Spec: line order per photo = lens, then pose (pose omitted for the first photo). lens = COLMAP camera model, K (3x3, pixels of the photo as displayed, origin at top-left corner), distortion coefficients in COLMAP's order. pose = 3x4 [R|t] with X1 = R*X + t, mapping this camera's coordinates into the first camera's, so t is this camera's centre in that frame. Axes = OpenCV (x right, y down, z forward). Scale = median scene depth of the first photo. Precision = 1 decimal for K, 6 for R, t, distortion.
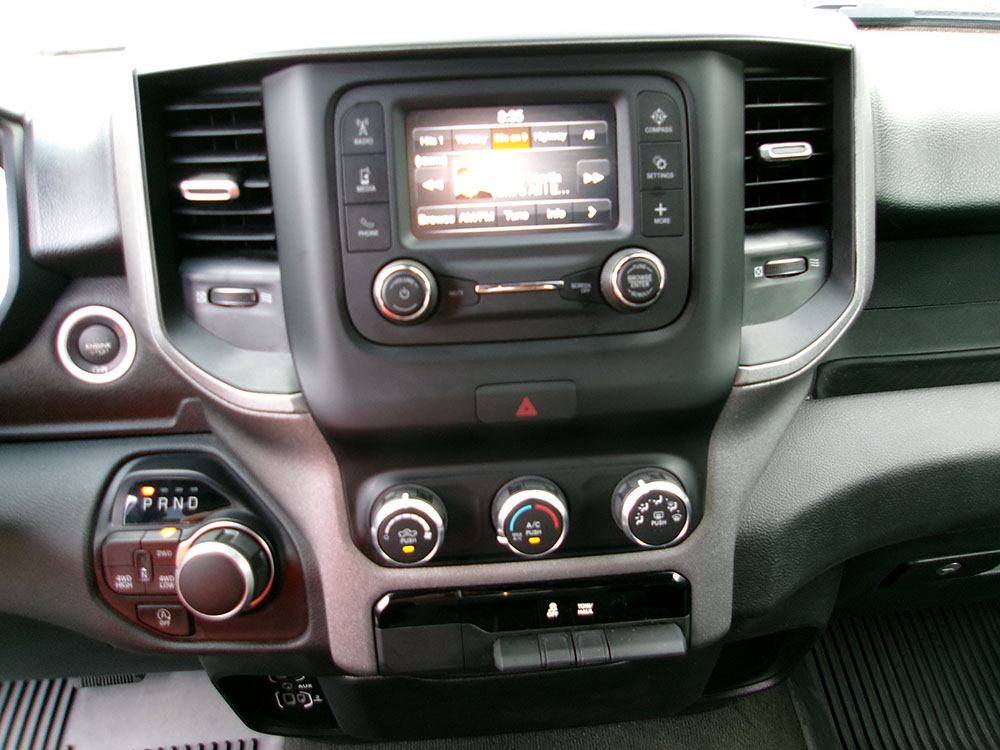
lens RADIAL K [[776.5, 0, 505.6], [0, 776.5, 375.0], [0, 0, 1]] dist [-0.039848, 0.068713]
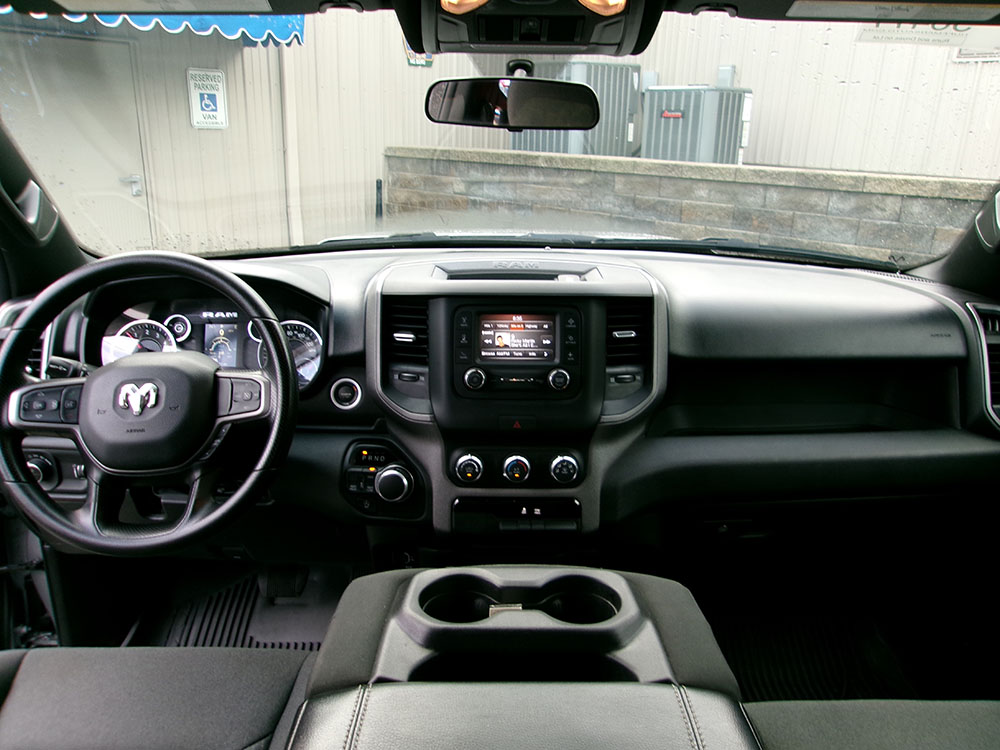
lens RADIAL K [[776.5, 0, 505.6], [0, 776.5, 375.0], [0, 0, 1]] dist [-0.039848, 0.068713]
pose [[0.996567, 0.059487, -0.057582, 0.129437], [-0.066758, 0.988740, -0.133929, 0.228939], [0.048966, 0.137313, 0.989317, -1.640197]]
